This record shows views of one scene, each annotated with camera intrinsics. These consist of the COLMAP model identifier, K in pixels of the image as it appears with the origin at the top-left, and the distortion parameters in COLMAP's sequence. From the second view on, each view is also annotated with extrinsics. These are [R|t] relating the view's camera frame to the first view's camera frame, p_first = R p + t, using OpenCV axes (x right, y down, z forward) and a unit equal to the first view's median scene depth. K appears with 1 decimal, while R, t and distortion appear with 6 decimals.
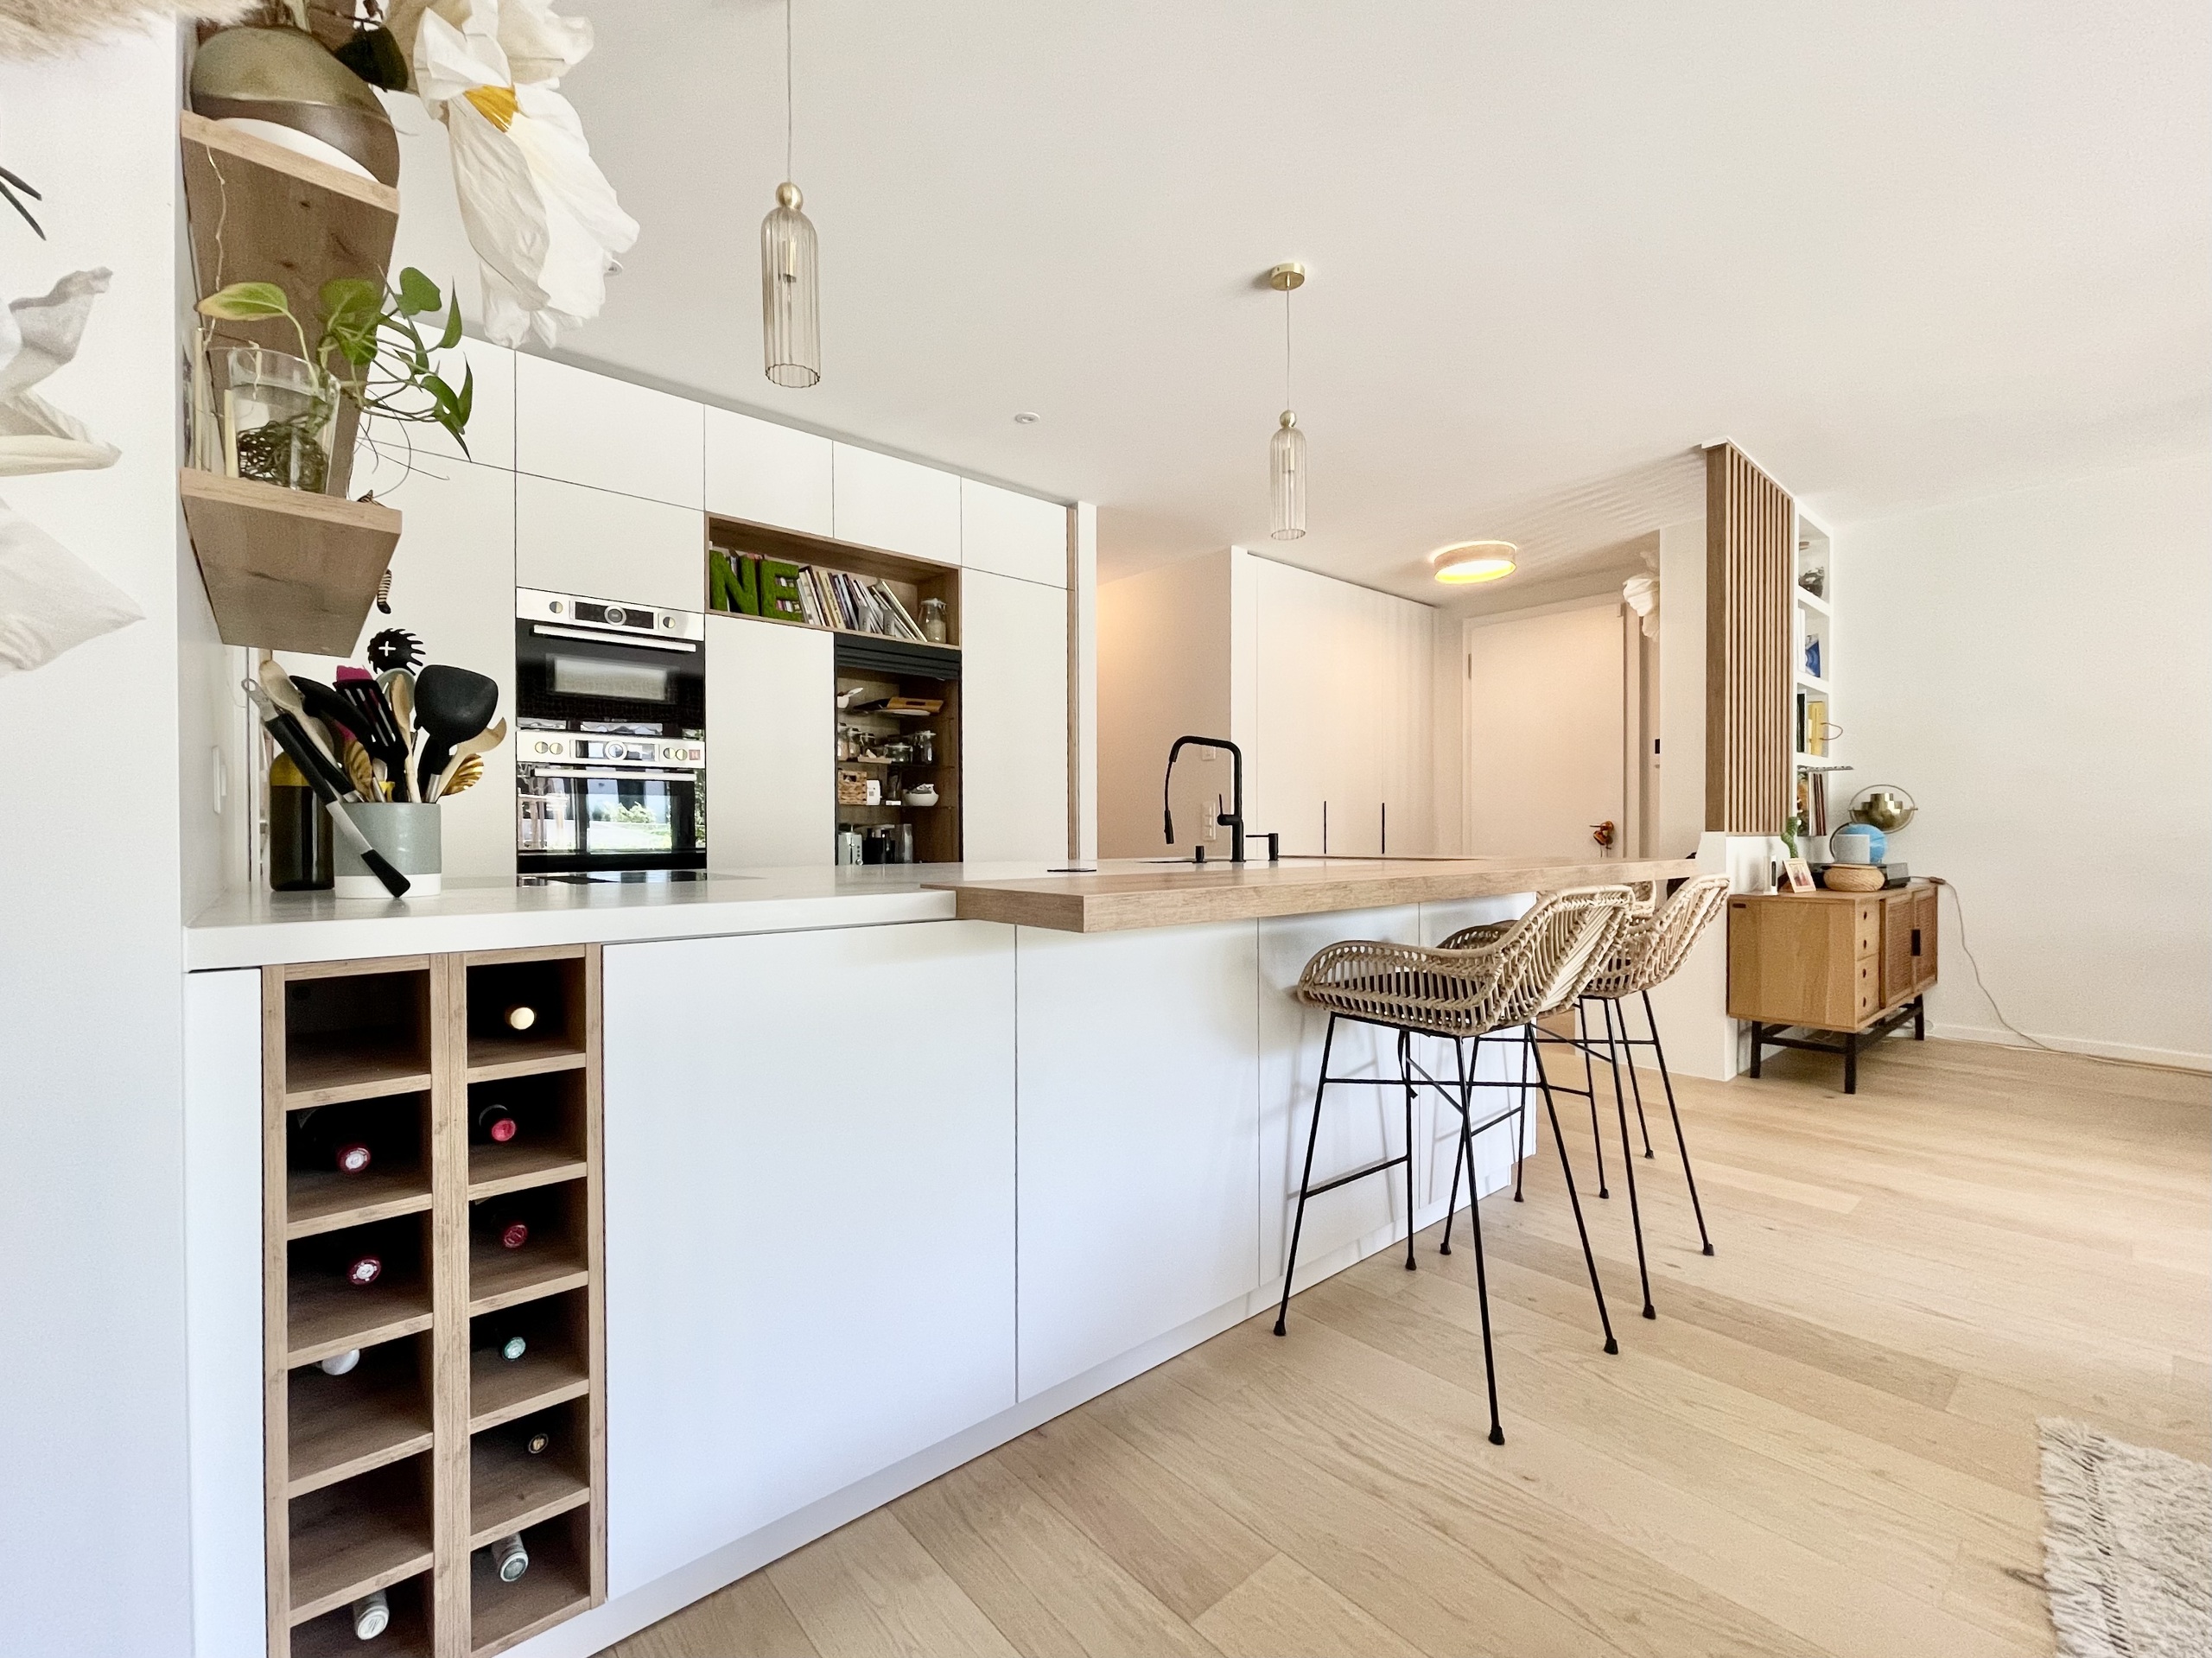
lens RADIAL K [[904.5, 0, 1118.6], [0, 904.5, 834.9], [0, 0, 1]] dist [-0.004087, -0.000504]
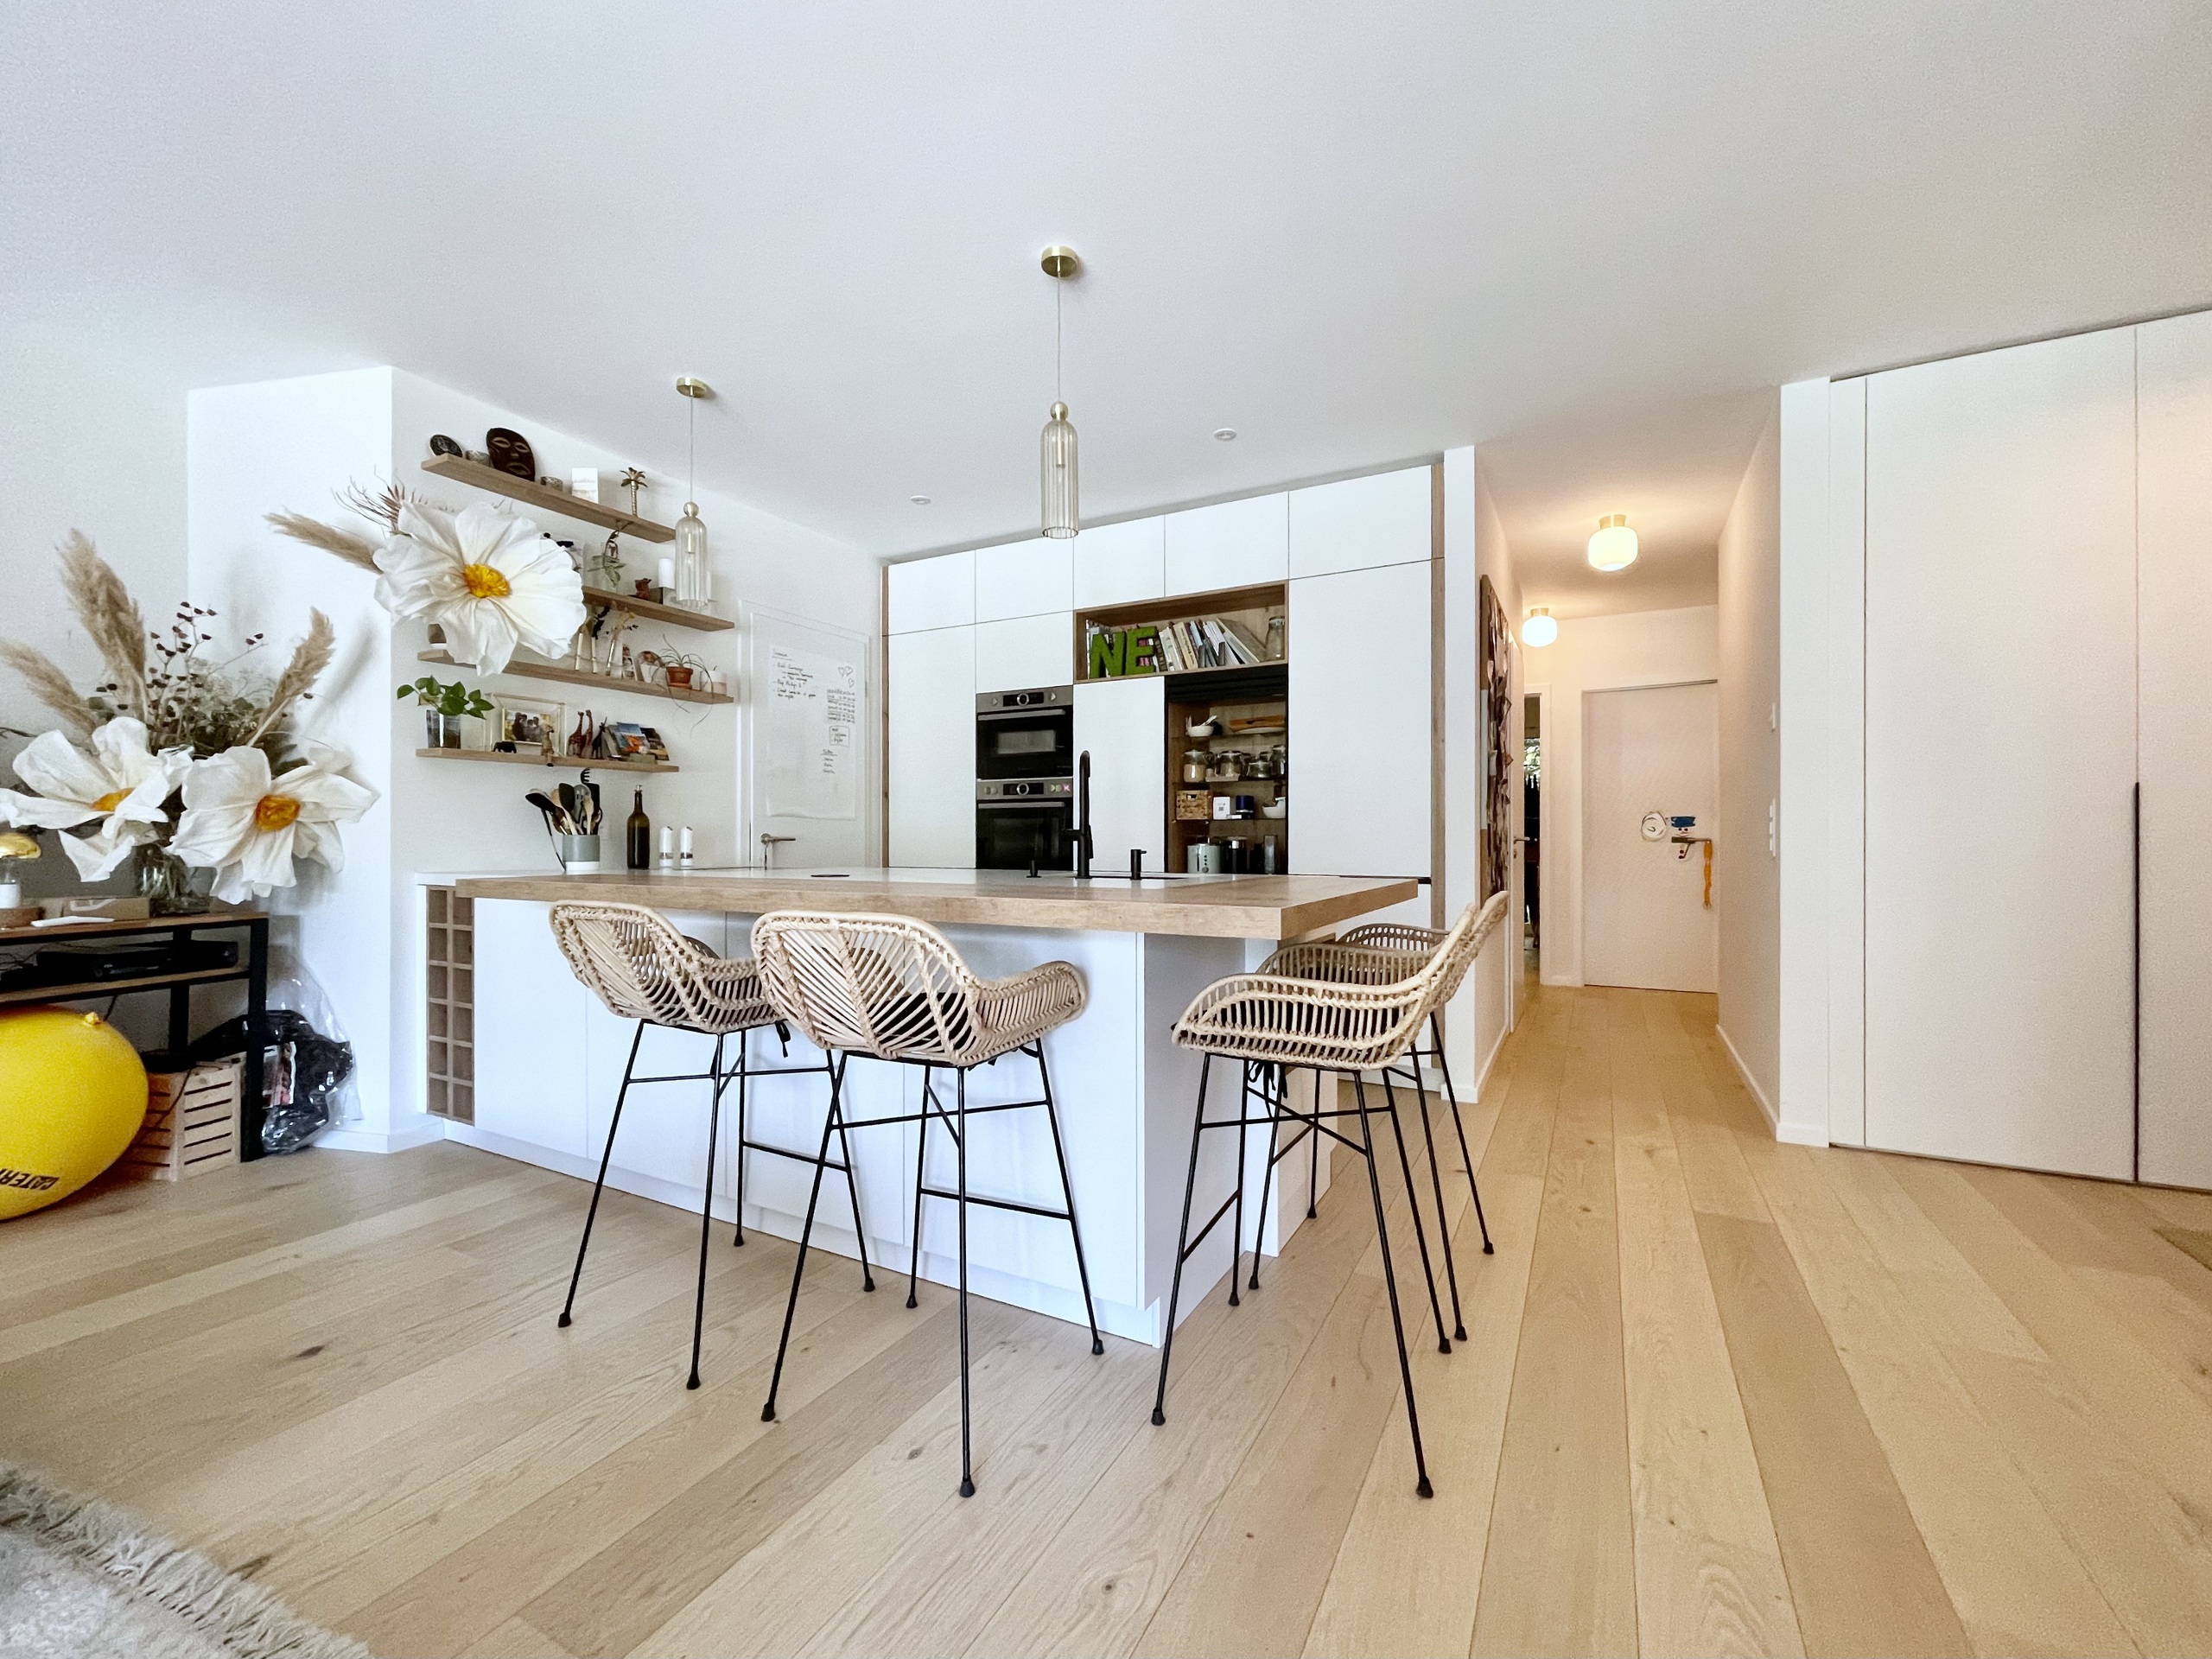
lens RADIAL K [[904.5, 0, 1120.7], [0, 904.5, 833.6], [0, 0, 1]] dist [-0.004087, -0.000504]
pose [[0.378703, -0.005057, -0.925504, 0.757274], [-0.001147, 0.999982, -0.005933, -0.008953], [0.925517, 0.003308, 0.378691, 0.491553]]
